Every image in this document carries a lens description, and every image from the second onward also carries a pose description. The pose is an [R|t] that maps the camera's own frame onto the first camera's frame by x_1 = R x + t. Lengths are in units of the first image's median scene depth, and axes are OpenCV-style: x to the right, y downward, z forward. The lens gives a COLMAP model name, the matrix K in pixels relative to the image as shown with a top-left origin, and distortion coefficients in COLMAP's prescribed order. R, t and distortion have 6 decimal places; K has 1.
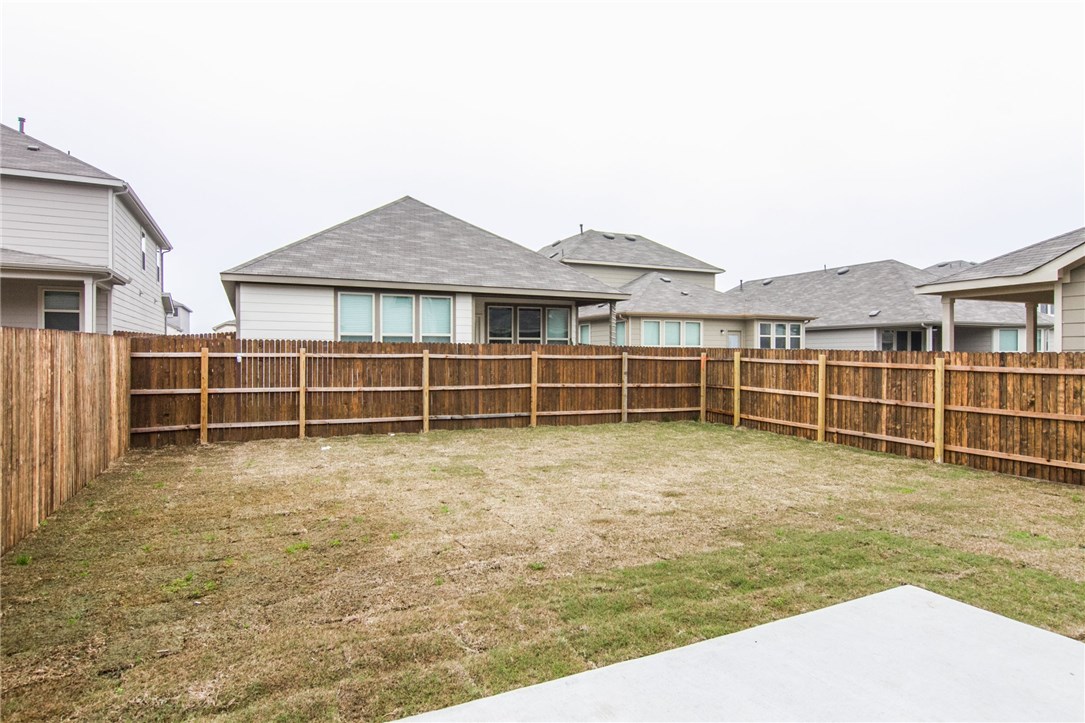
lens RADIAL K [[613.4, 0, 545.6], [0, 613.4, 365.9], [0, 0, 1]] dist [0.001433, -0.000243]
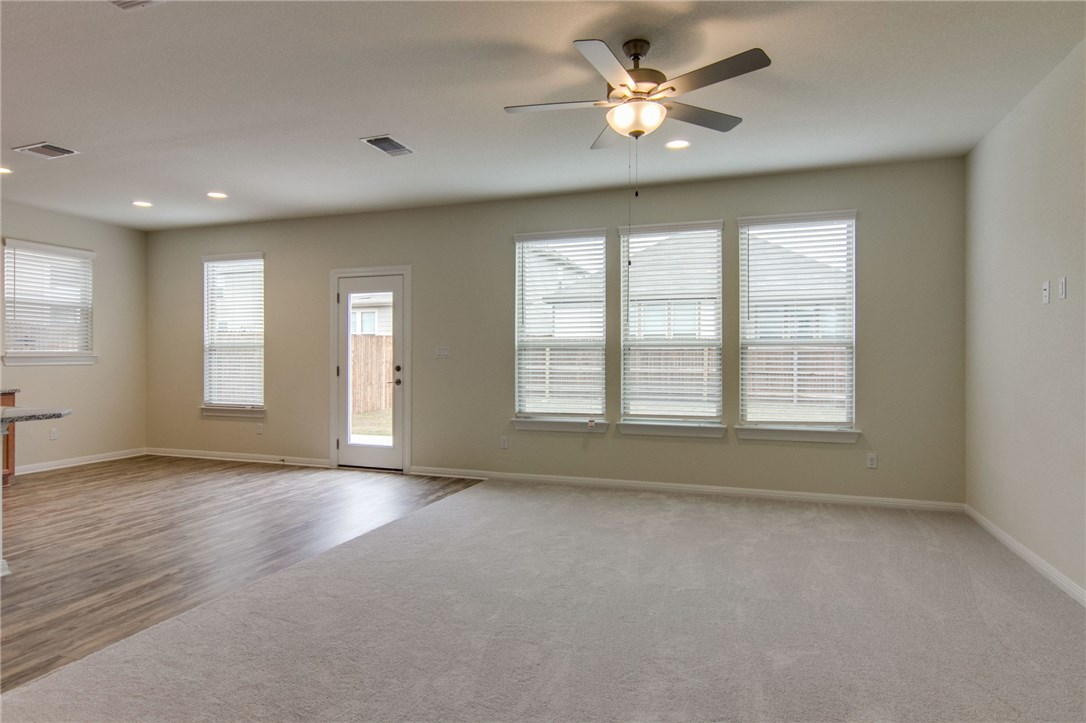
lens RADIAL K [[625.2, 0, 533.1], [0, 625.2, 358.6], [0, 0, 1]] dist [-0.004444, 0.005144]
pose [[0.699986, 0.005193, -0.714137, 0.718448], [-0.011313, 0.999929, -0.003817, 0.018096], [0.714067, 0.010751, 0.699995, -0.207091]]
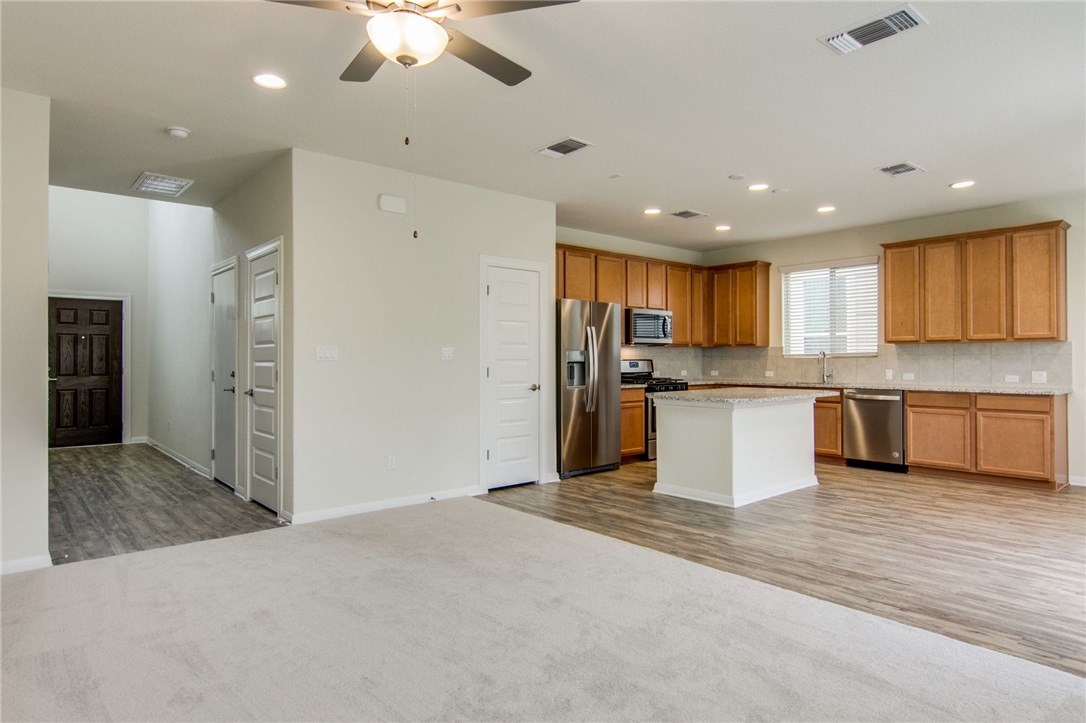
lens RADIAL K [[625.2, 0, 543.7], [0, 625.2, 357.0], [0, 0, 1]] dist [-0.004444, 0.005144]
pose [[-0.966622, 0.004877, -0.256162, 0.582411], [0.002659, 0.999956, 0.009002, 0.014076], [0.256194, 0.008020, -0.966592, 0.172483]]
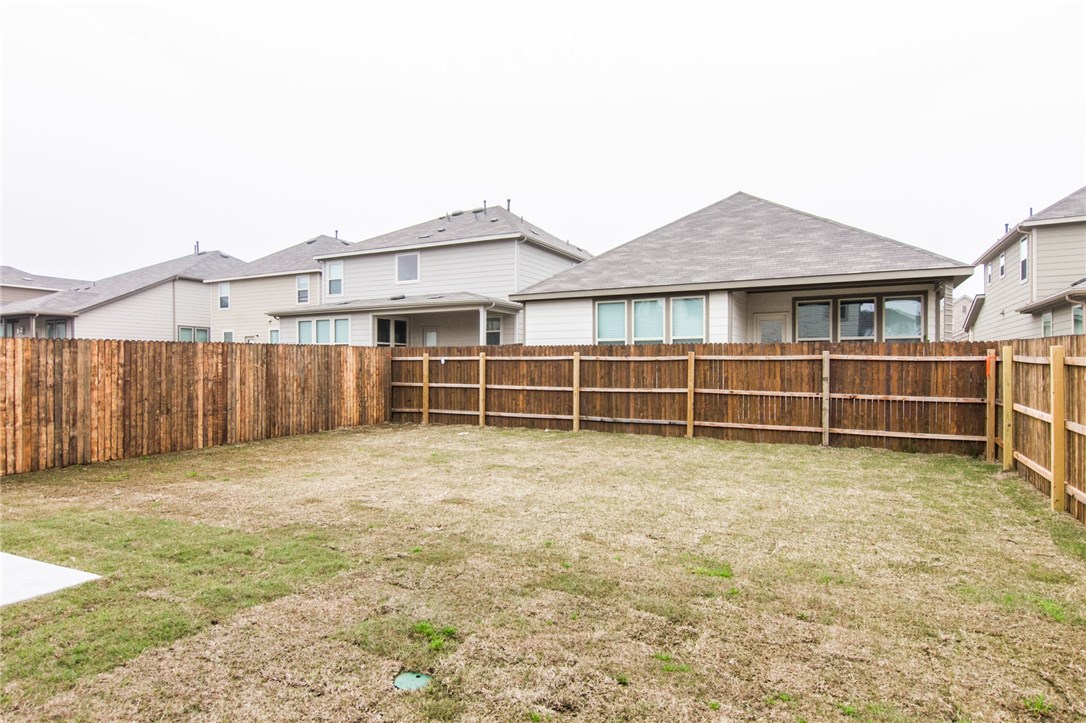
lens RADIAL K [[613.9, 0, 541.4], [0, 613.9, 369.9], [0, 0, 1]] dist [0.001433, -0.000243]
pose [[0.595521, 0.003119, -0.803334, 0.589522], [-0.010124, 0.999942, -0.003623, 0.007957], [0.803276, 0.010291, 0.595518, 0.322037]]
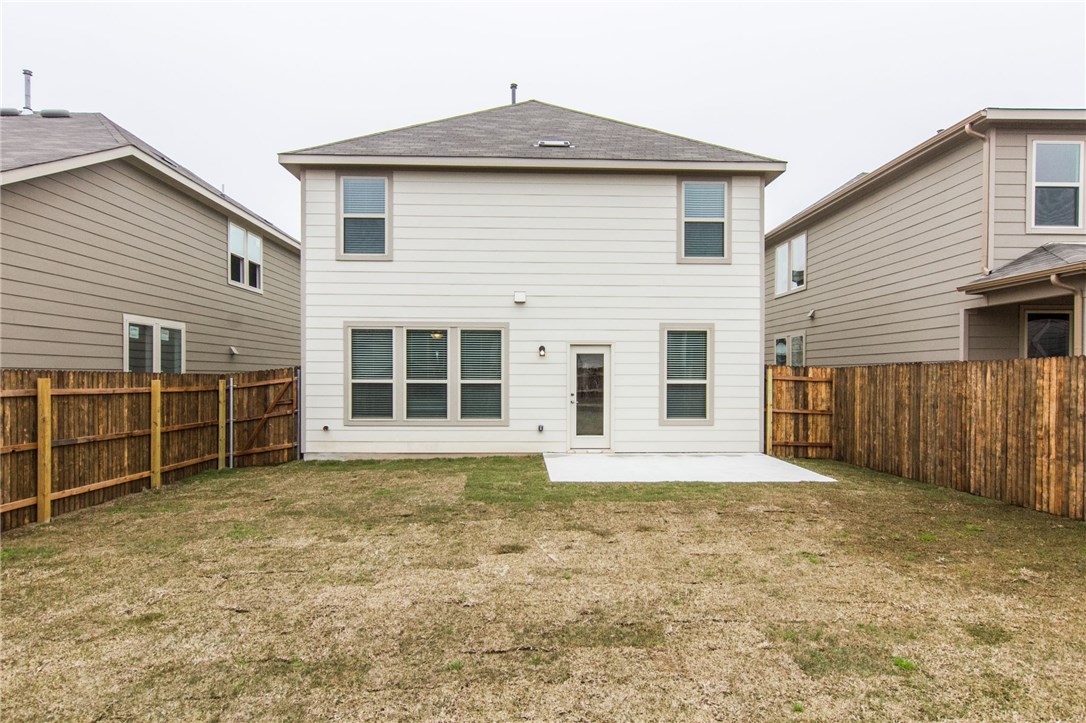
lens RADIAL K [[613.9, 0, 531.4], [0, 613.9, 378.0], [0, 0, 1]] dist [0.001433, -0.000243]
pose [[-0.904723, -0.002617, 0.425993, -0.087896], [0.003875, 0.999889, 0.014372, -0.014343], [-0.425984, 0.014653, -0.904612, 0.993582]]
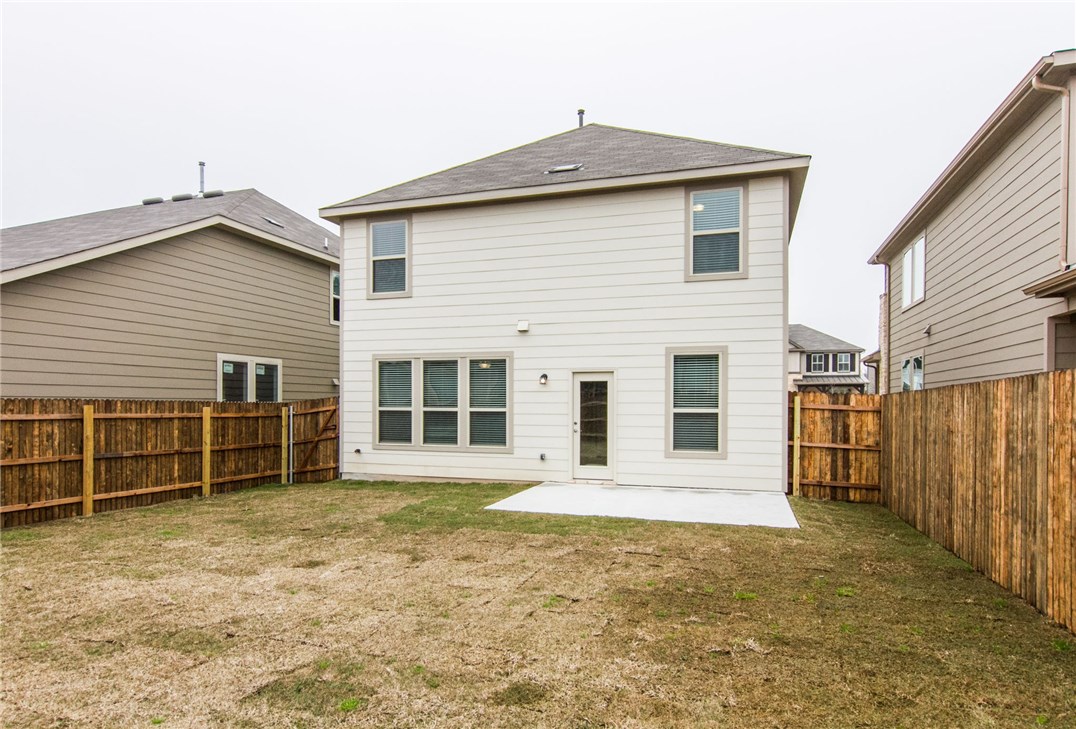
lens RADIAL K [[608.3, 0, 520.3], [0, 608.3, 410.6], [0, 0, 1]] dist [0.001433, -0.000243]
pose [[-0.710971, -0.008212, 0.703173, -0.338270], [0.006141, 0.999821, 0.017886, -0.010821], [-0.703194, 0.017034, -0.710793, 0.814530]]
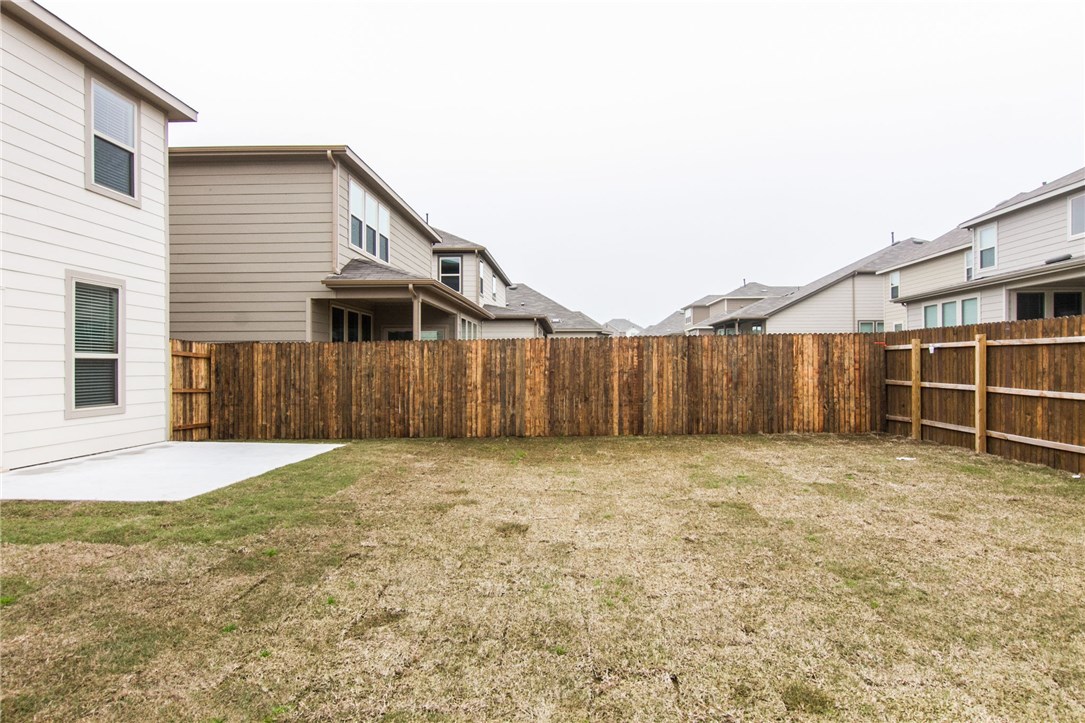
lens RADIAL K [[613.4, 0, 544.3], [0, 613.4, 364.5], [0, 0, 1]] dist [0.001433, -0.000243]
pose [[-0.490182, 0.000128, -0.871620, 0.472260], [-0.008760, 0.999949, 0.005073, 0.008498], [0.871576, 0.010122, -0.490155, 0.802203]]
